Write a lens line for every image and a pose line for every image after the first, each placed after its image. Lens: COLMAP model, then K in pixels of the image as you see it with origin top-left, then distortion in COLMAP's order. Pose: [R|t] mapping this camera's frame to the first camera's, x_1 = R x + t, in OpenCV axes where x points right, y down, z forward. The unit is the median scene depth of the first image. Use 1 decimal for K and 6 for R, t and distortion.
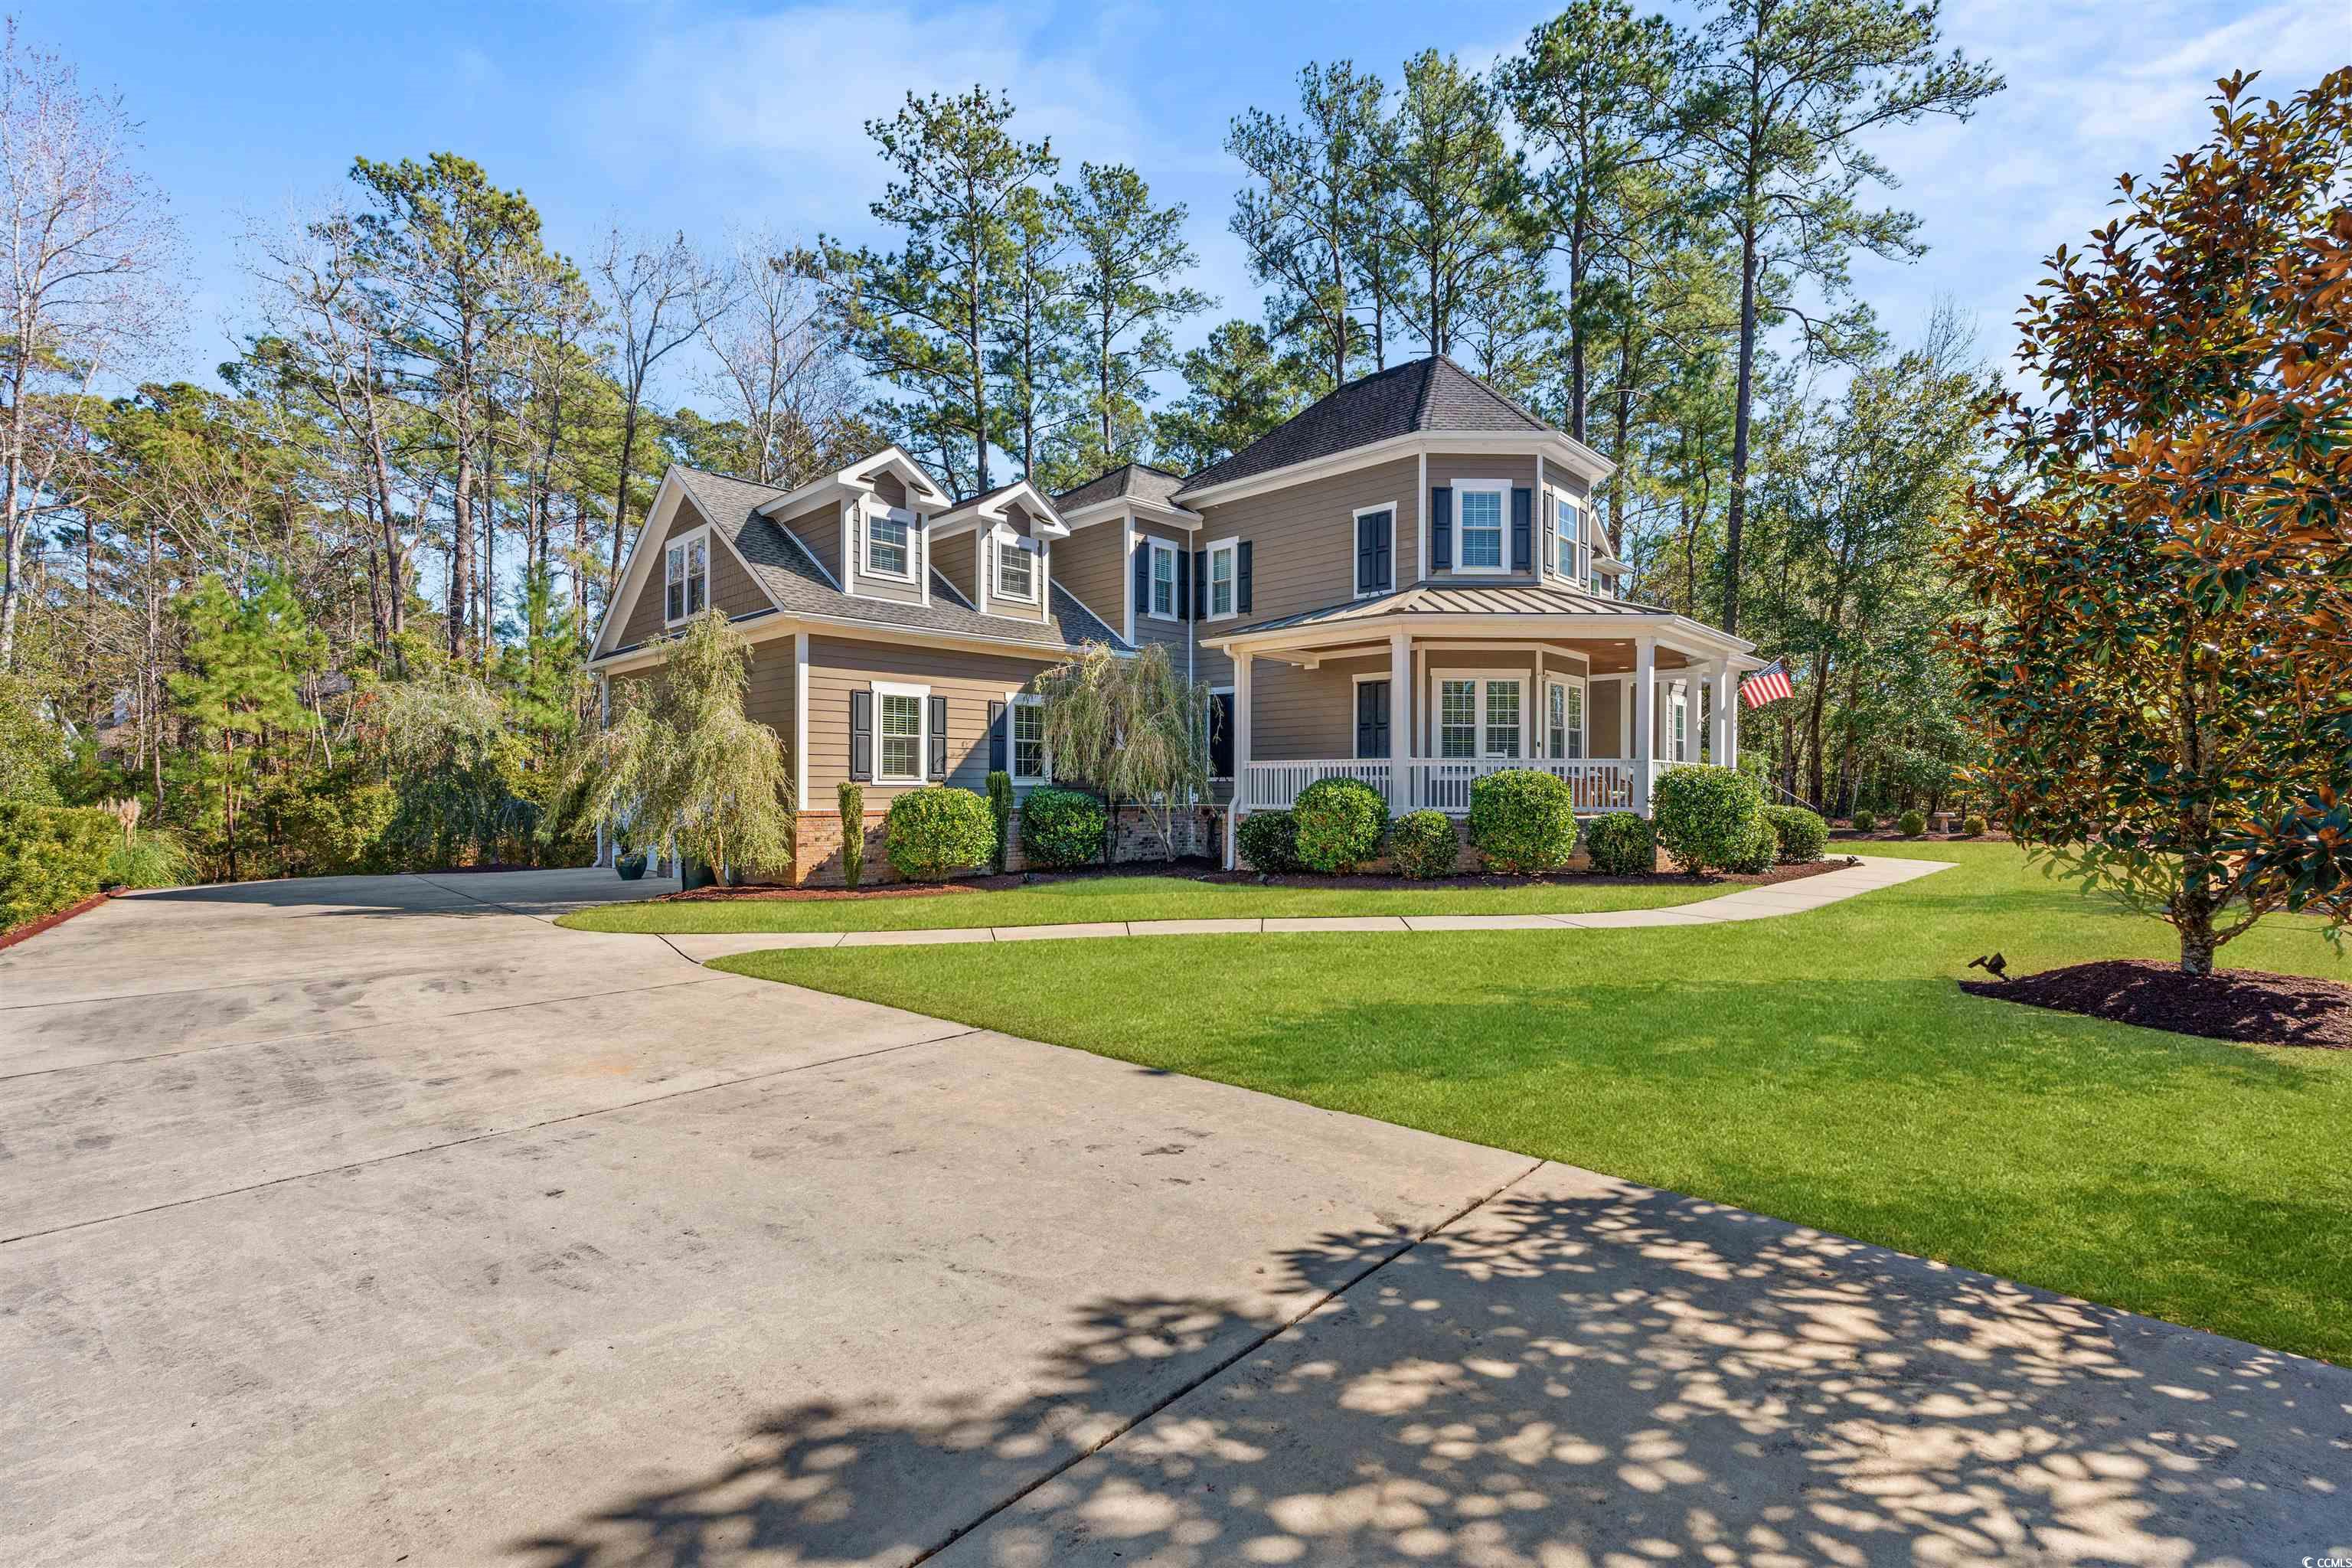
lens RADIAL K [[1047.9, 0, 1175.3], [0, 1047.9, 787.5], [0, 0, 1]] dist [0.002453, -0.000494]
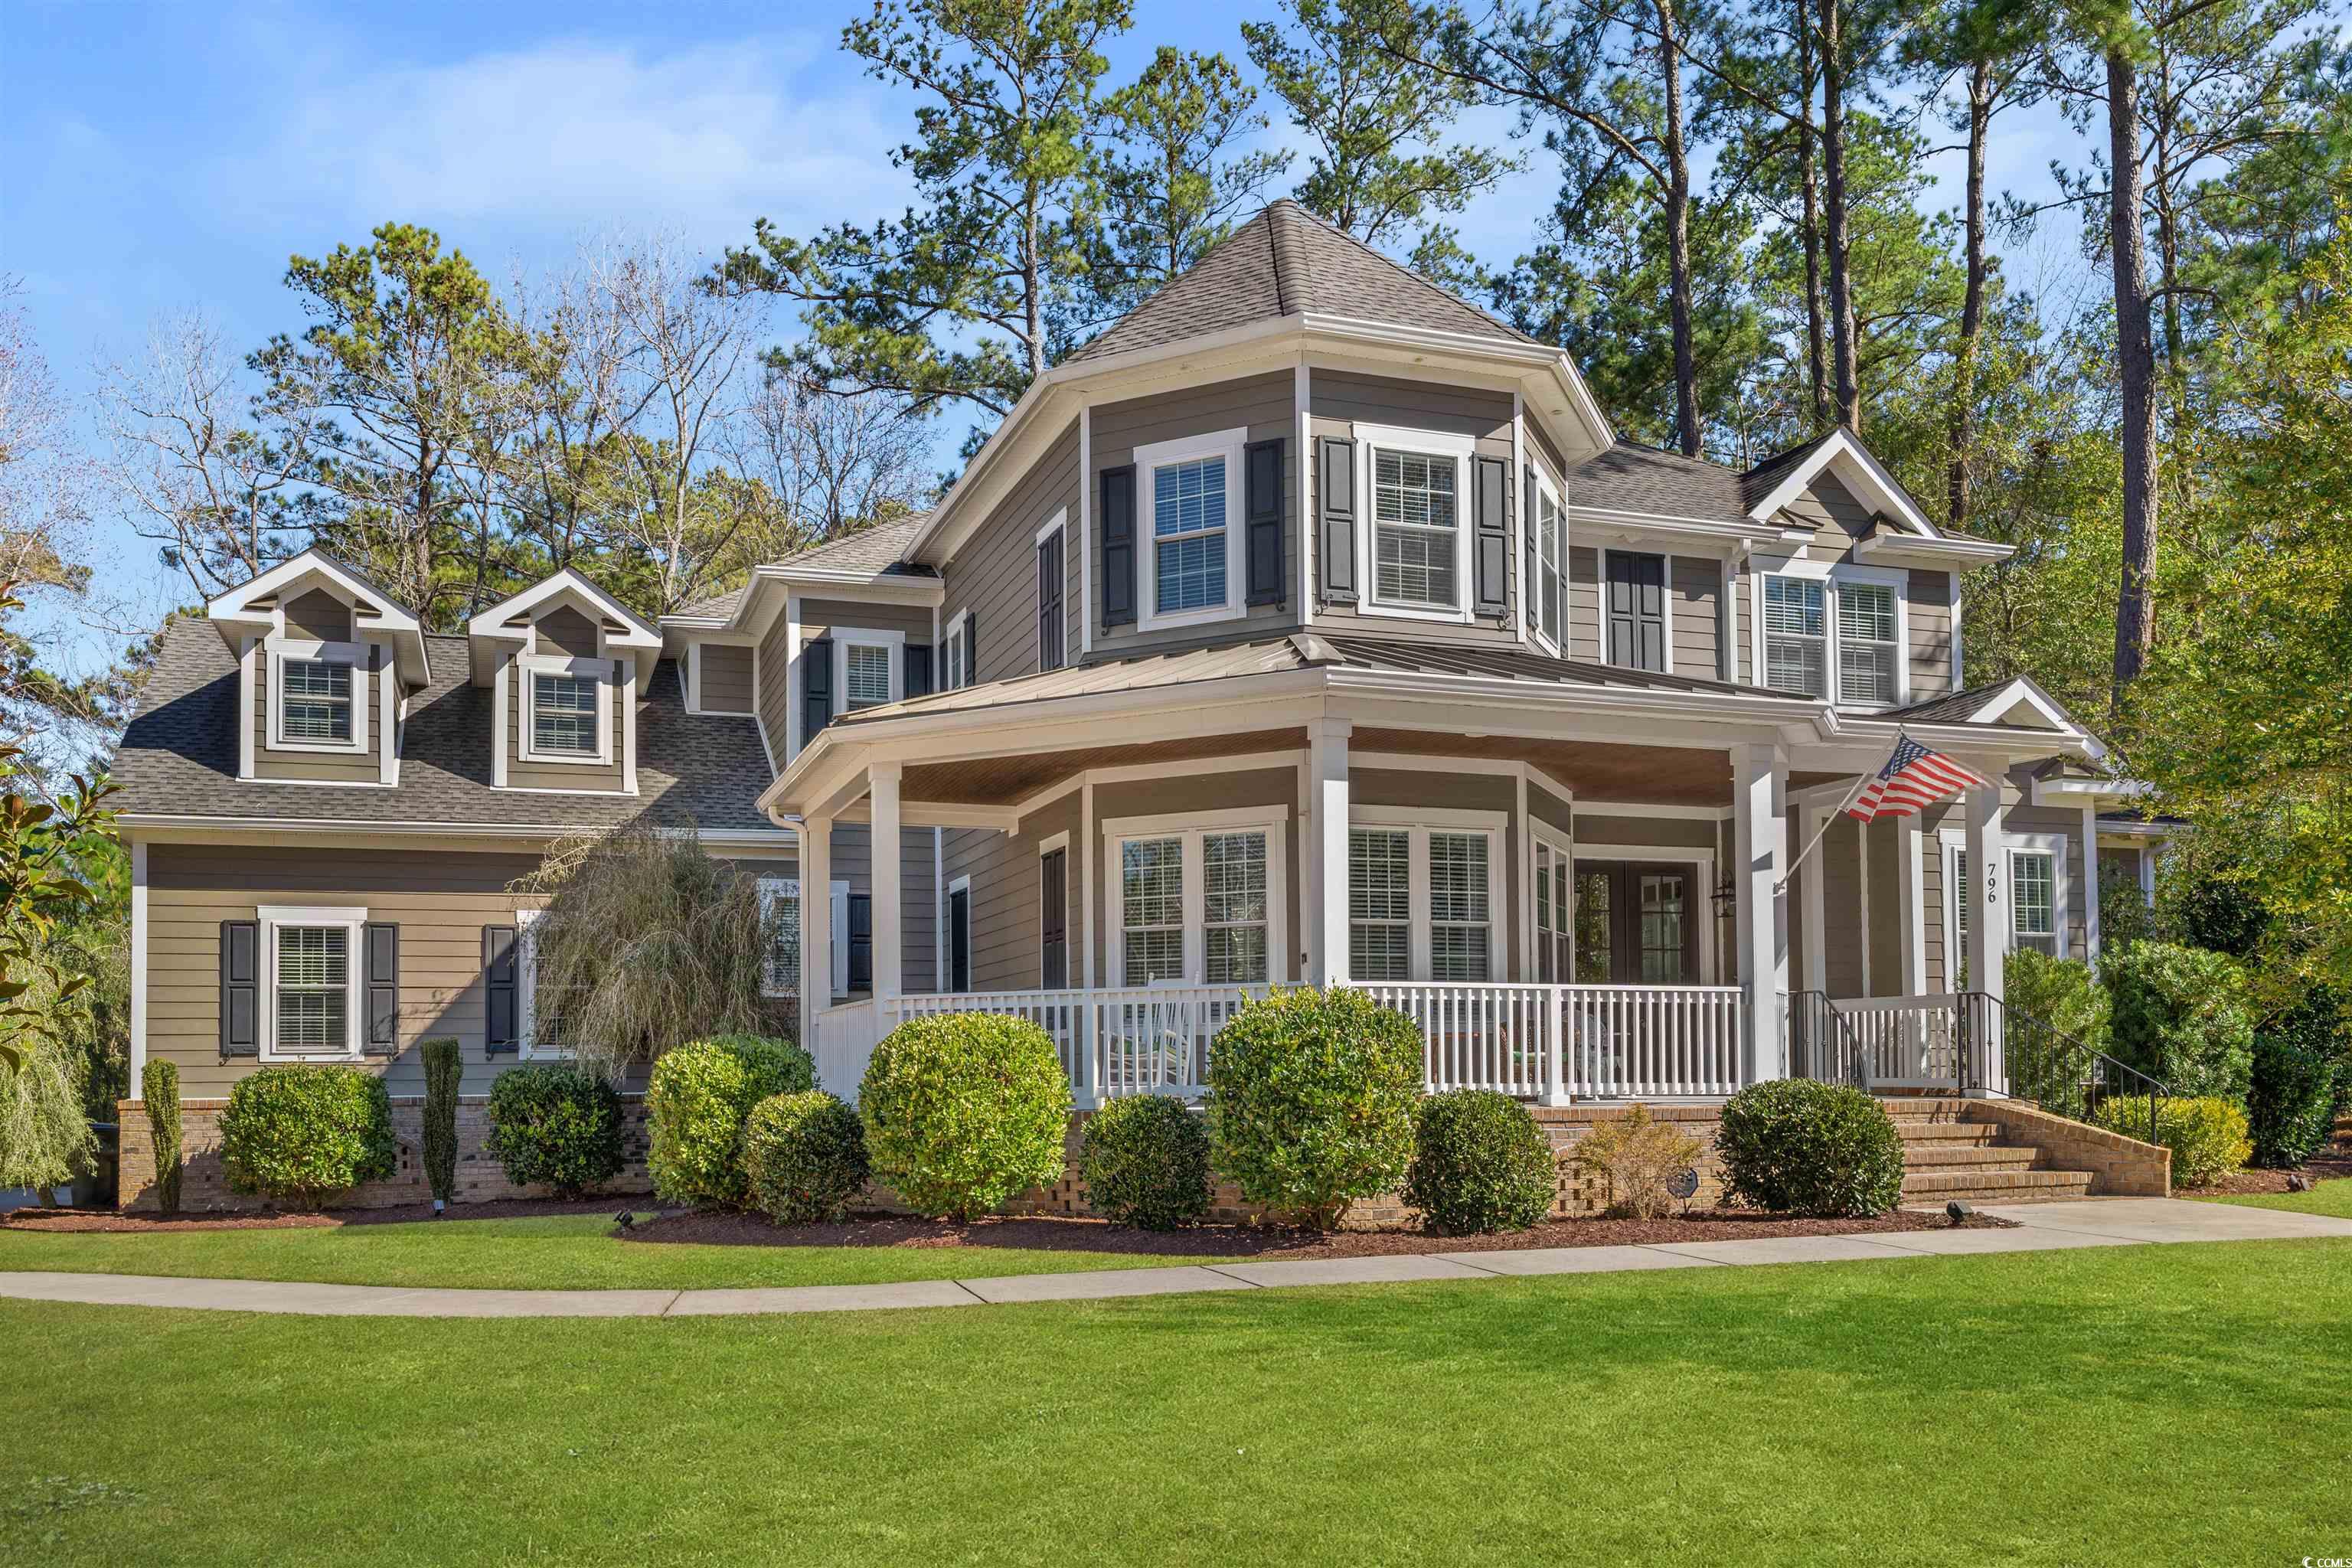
lens RADIAL K [[1794.1, 0, 1174.5], [0, 1794.1, 1022.2], [0, 0, 1]] dist [0.008604, -0.000152]
pose [[0.882344, -0.025754, -0.469900, 0.686595], [0.014536, 0.999516, -0.027487, 0.011231], [0.470381, 0.017423, 0.882292, 0.238326]]
